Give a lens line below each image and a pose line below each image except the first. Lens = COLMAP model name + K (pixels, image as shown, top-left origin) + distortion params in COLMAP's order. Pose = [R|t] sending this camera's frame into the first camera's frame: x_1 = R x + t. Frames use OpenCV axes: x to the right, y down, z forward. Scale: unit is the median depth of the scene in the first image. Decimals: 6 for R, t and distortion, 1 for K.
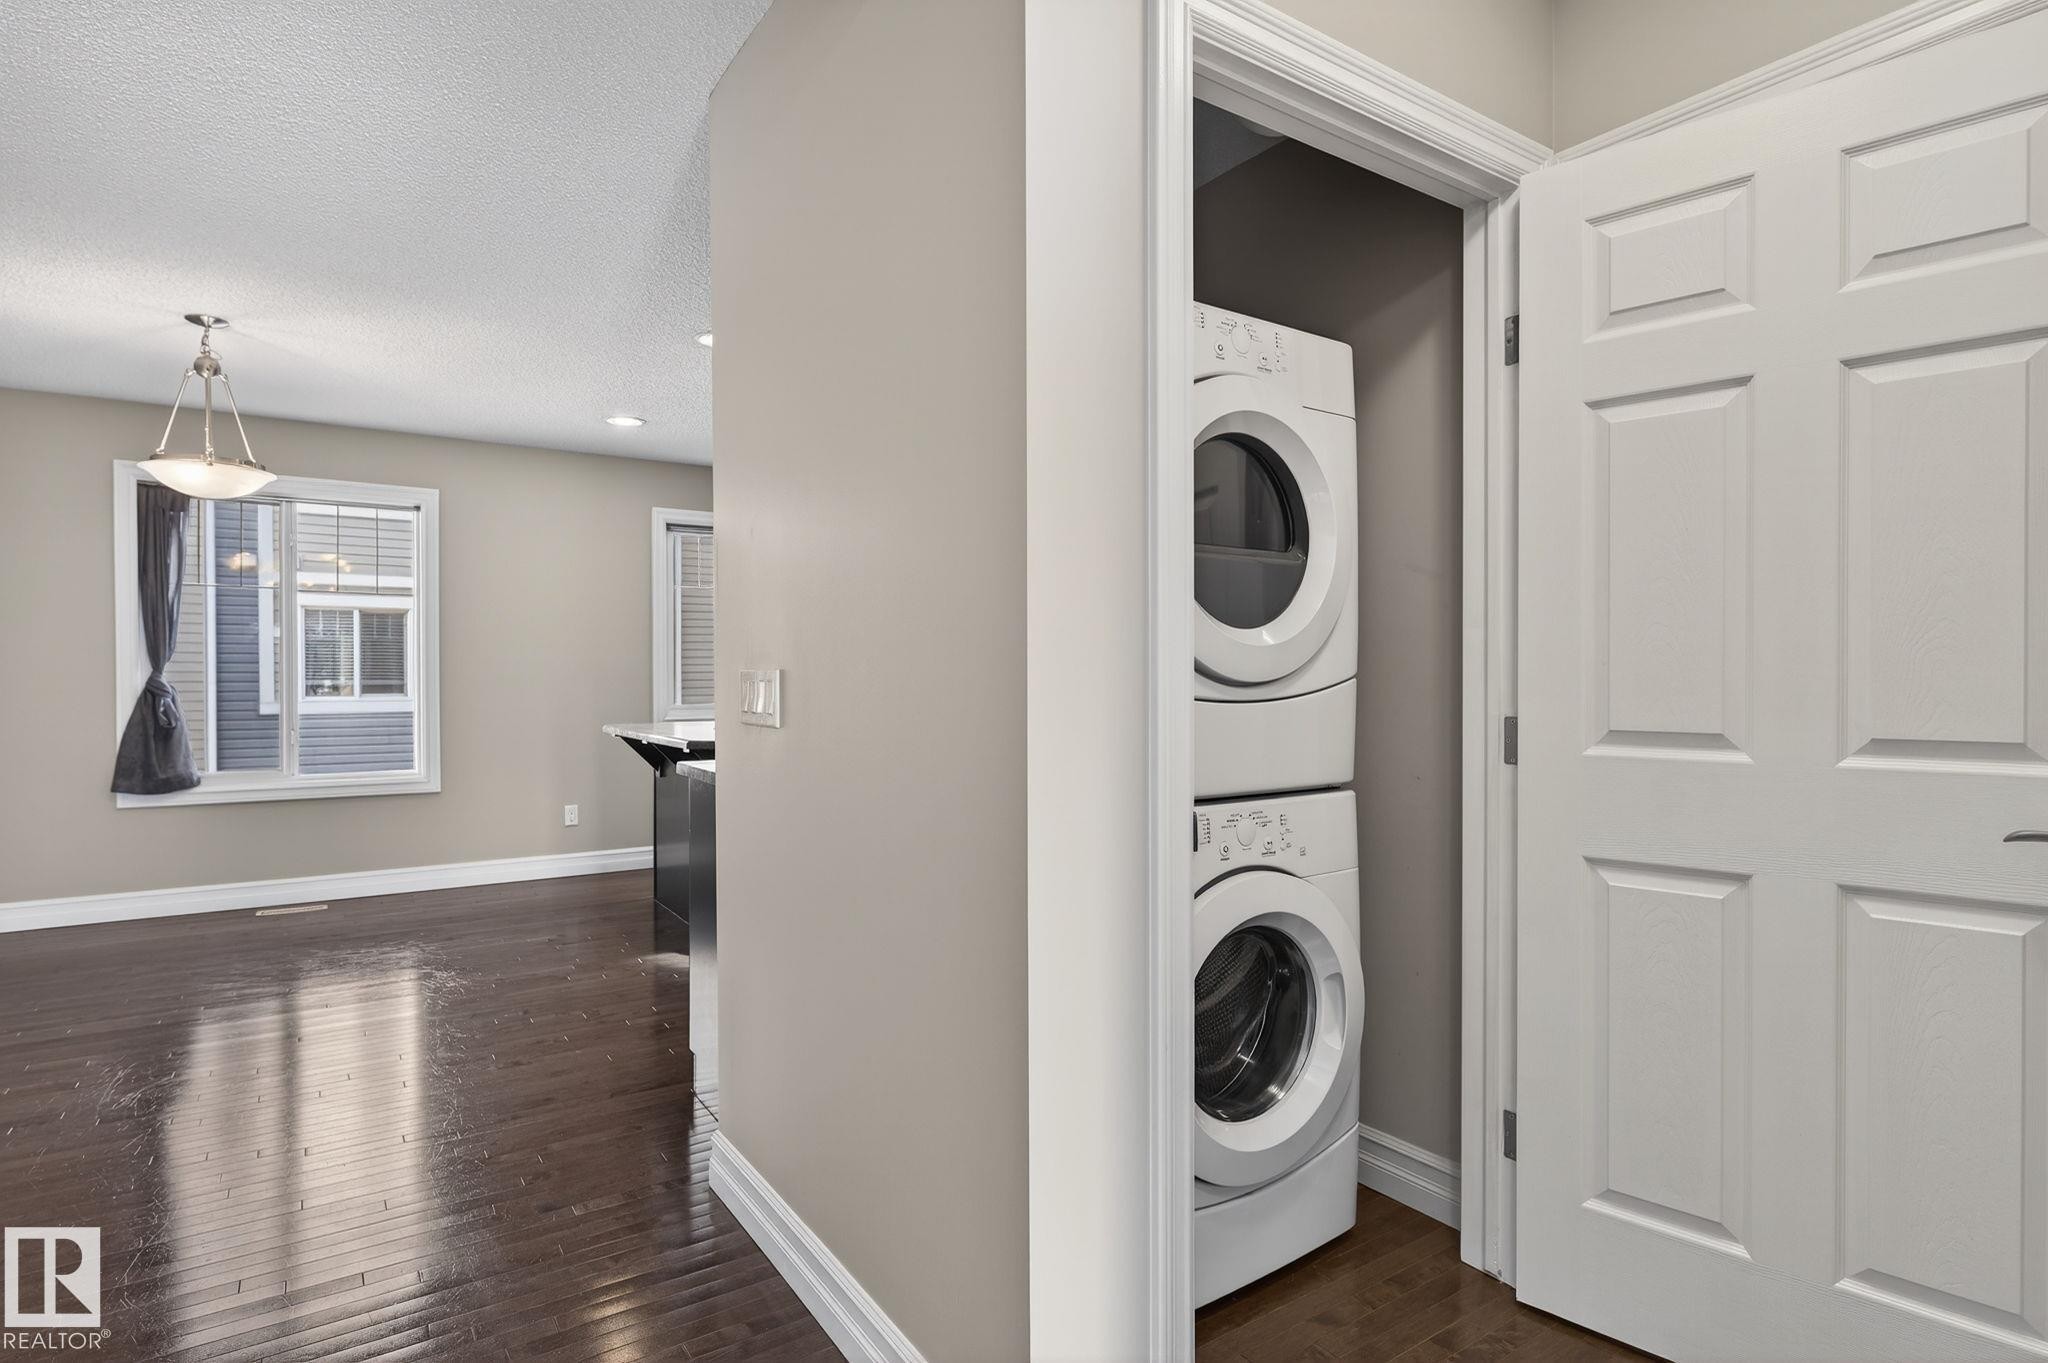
lens RADIAL K [[1044.2, 0, 1024.0], [0, 1044.2, 681.5], [0, 0, 1]] dist [0.000211, 0.000108]
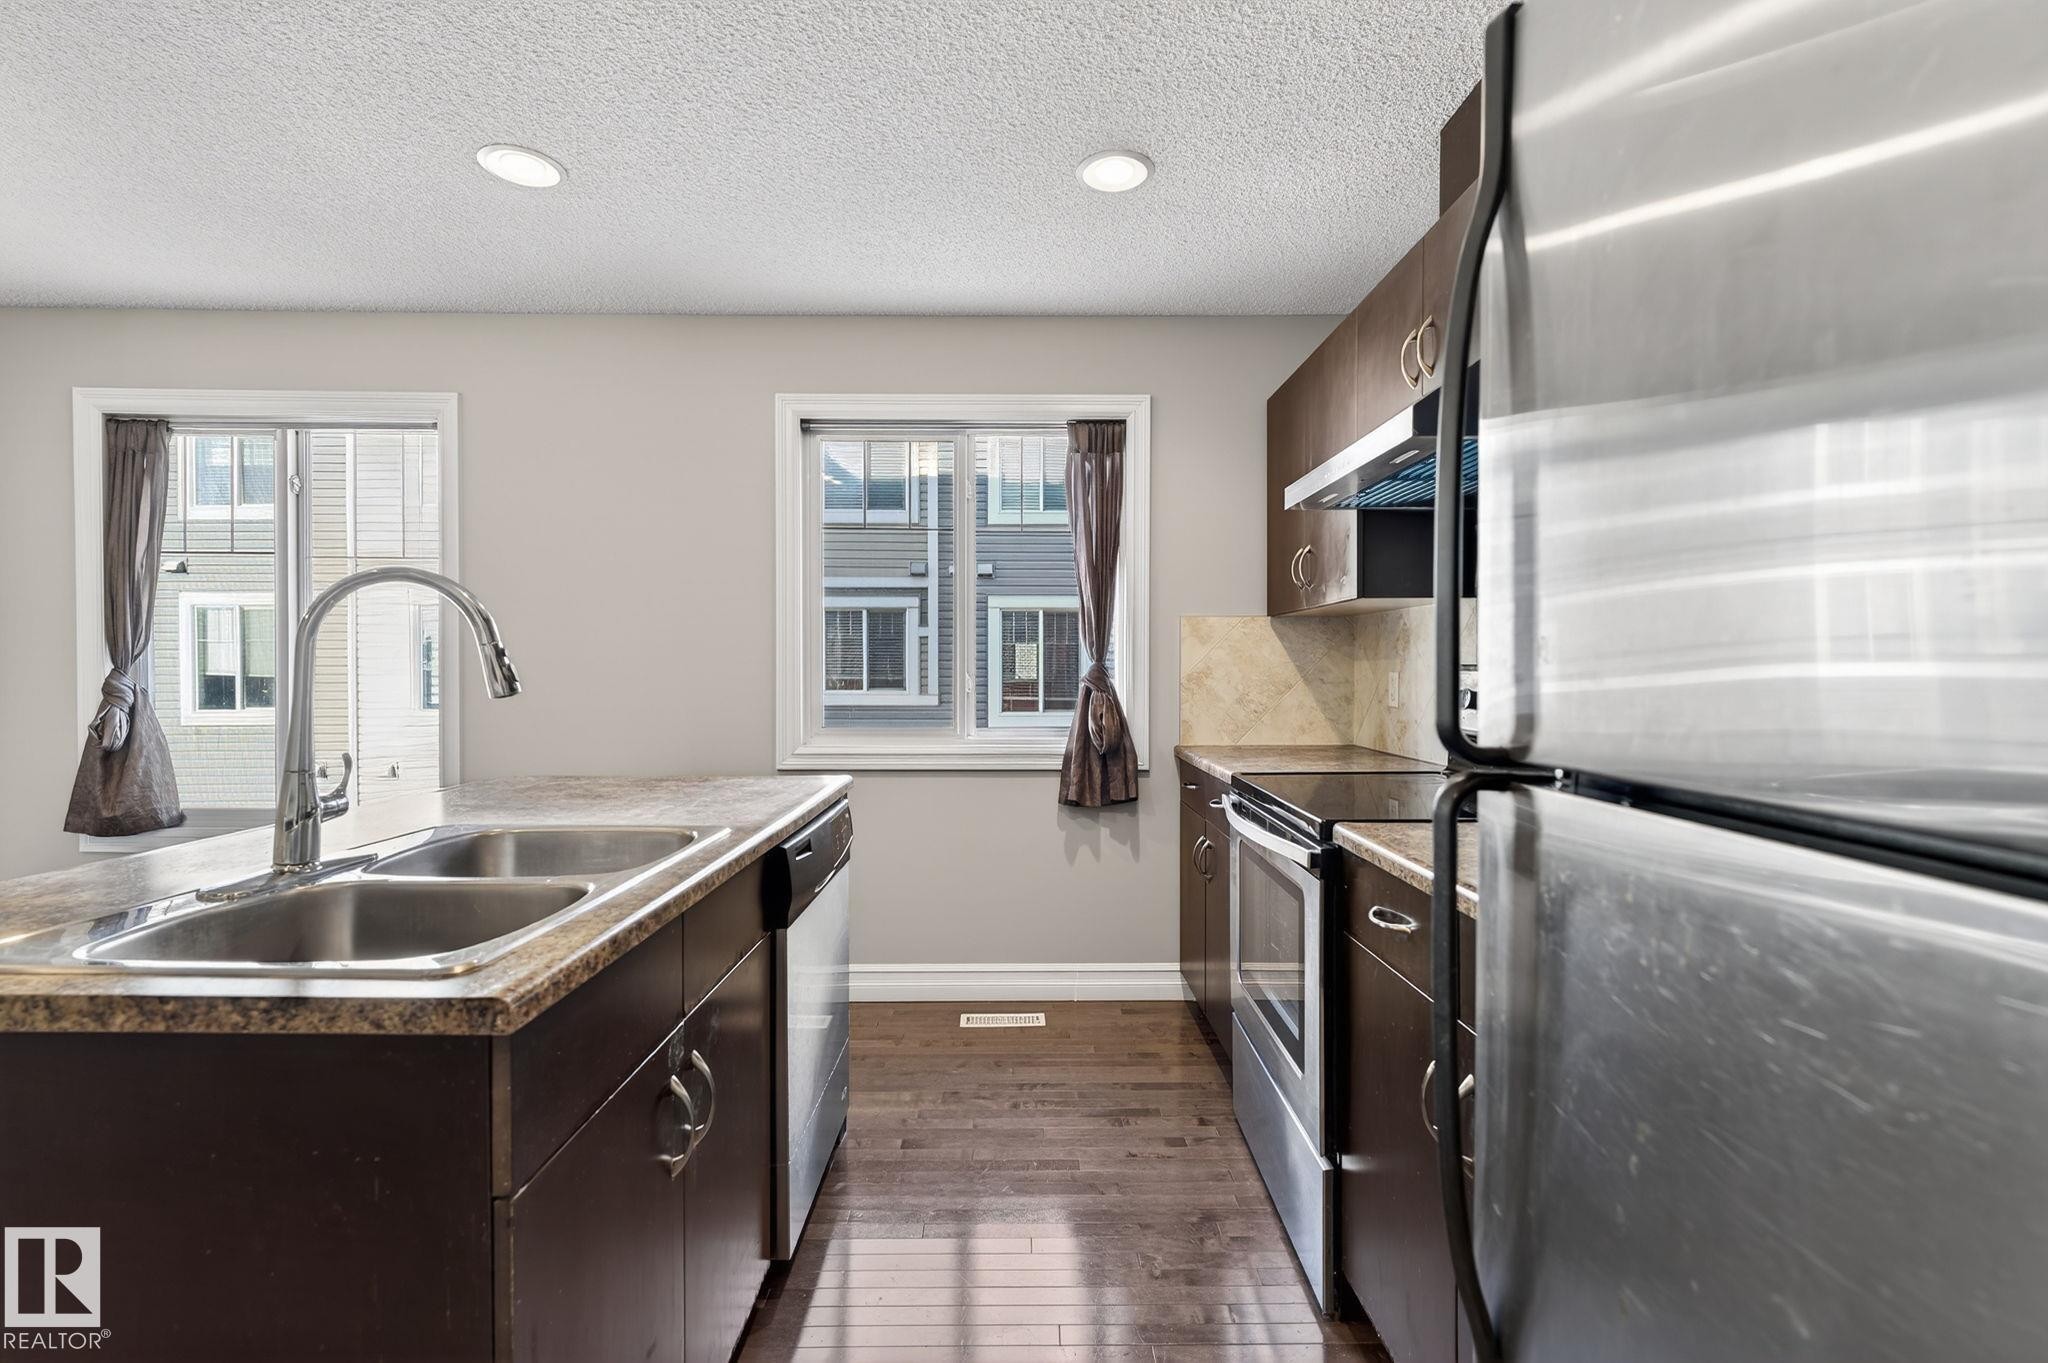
lens RADIAL K [[916.7, 0, 1024.0], [0, 916.7, 681.5], [0, 0, 1]] dist [0.000947, 0.000099]
pose [[0.834425, 0.009964, -0.551032, 0.061168], [-0.006260, 0.999943, 0.008603, -0.011109], [0.551087, -0.003730, 0.834440, 0.806864]]
